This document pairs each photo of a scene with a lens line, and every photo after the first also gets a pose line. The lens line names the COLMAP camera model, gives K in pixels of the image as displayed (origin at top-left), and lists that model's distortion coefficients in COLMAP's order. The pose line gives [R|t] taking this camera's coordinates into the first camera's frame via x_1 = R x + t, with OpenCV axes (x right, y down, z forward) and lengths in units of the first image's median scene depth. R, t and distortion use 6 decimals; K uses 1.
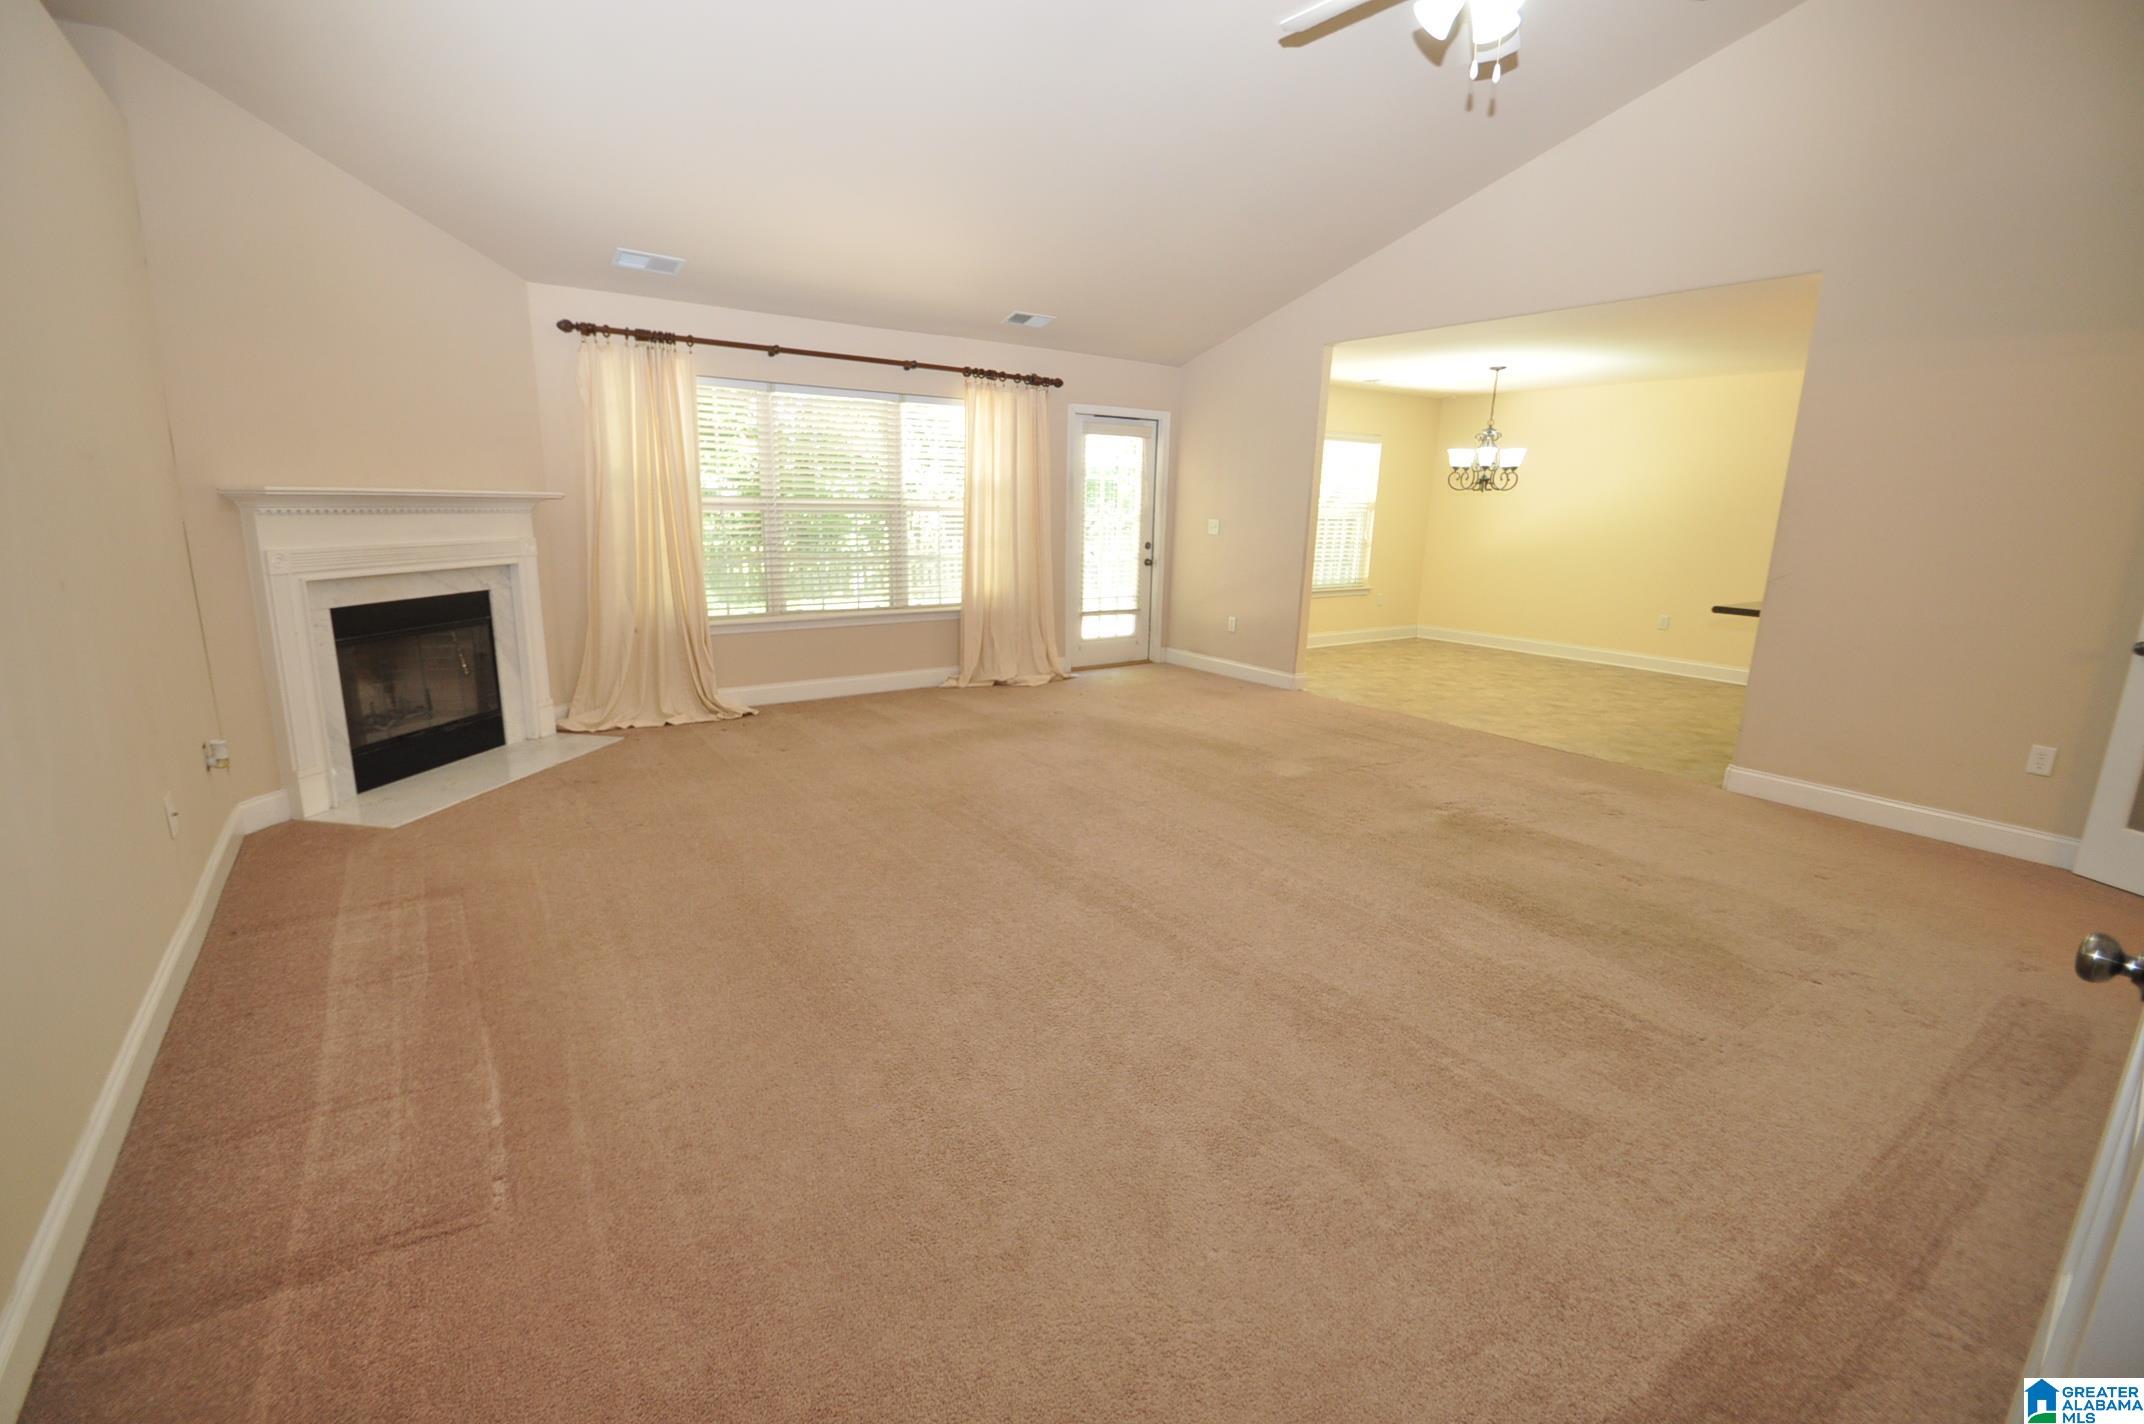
lens RADIAL K [[936.0, 0, 1066.0], [0, 936.0, 708.1], [0, 0, 1]] dist [-0.003879, -0.001477]
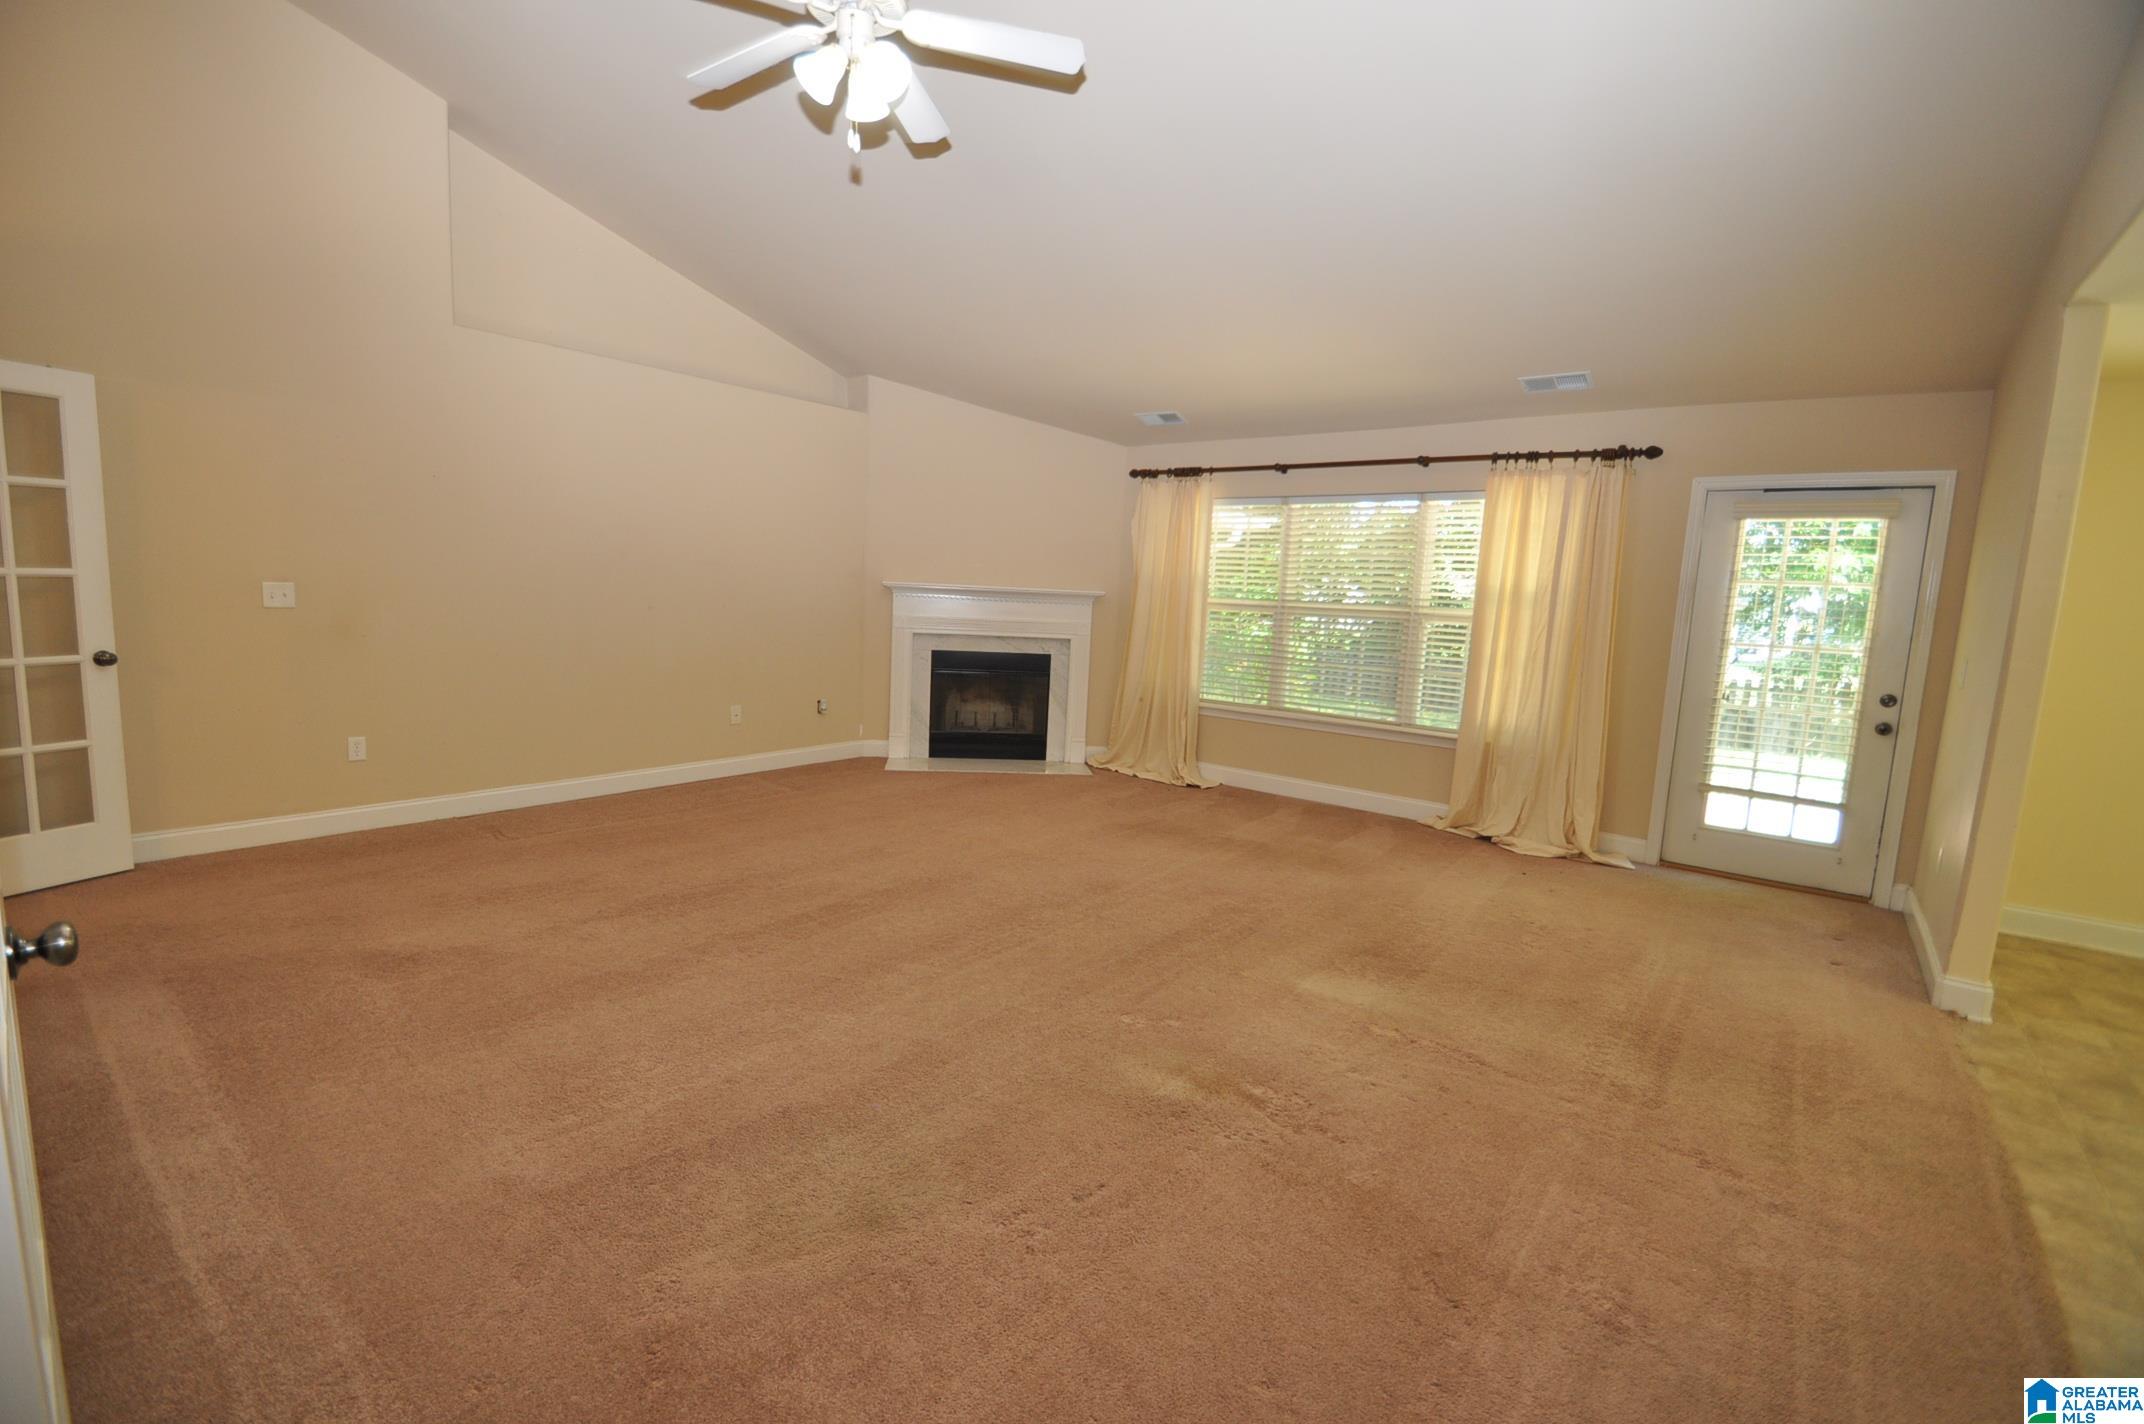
lens RADIAL K [[936.0, 0, 1073.8], [0, 936.0, 695.0], [0, 0, 1]] dist [-0.003879, -0.001477]
pose [[0.278398, 0.104843, -0.954726, 0.600664], [-0.243365, 0.969286, 0.035477, -0.091661], [0.929122, 0.222470, 0.295363, 0.444740]]
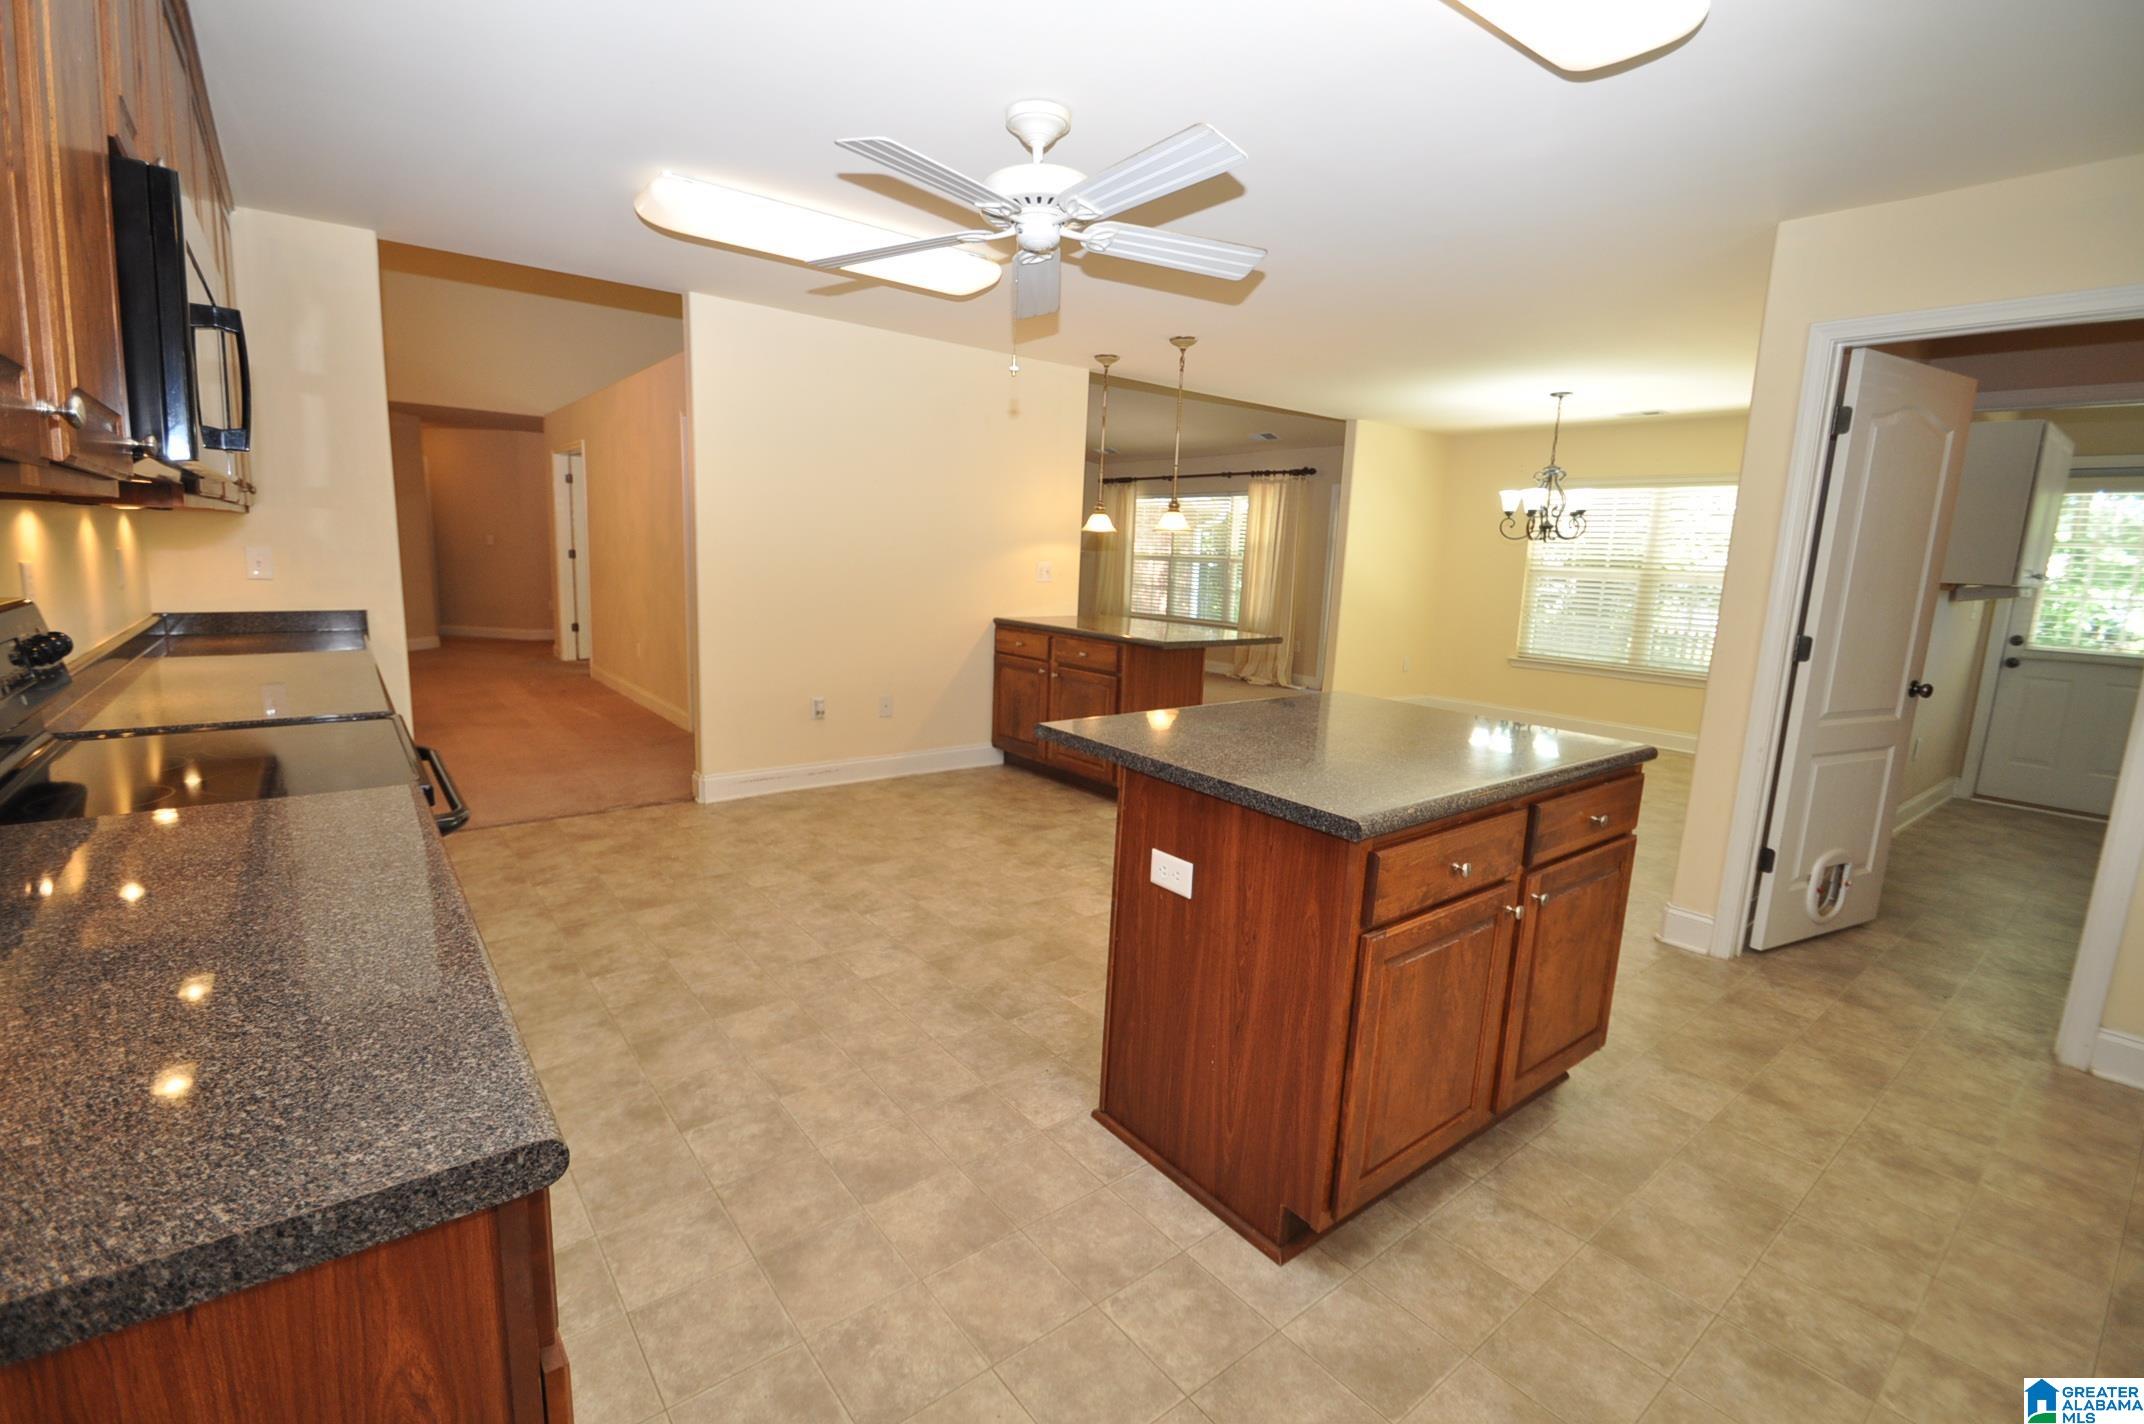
lens RADIAL K [[936.0, 0, 1056.7], [0, 936.0, 698.6], [0, 0, 1]] dist [-0.003879, -0.001477]
pose [[0.016983, 0.128028, -0.991625, 1.462738], [-0.281864, 0.952157, 0.118105, -0.094167], [0.959304, 0.277498, 0.052257, 0.699888]]
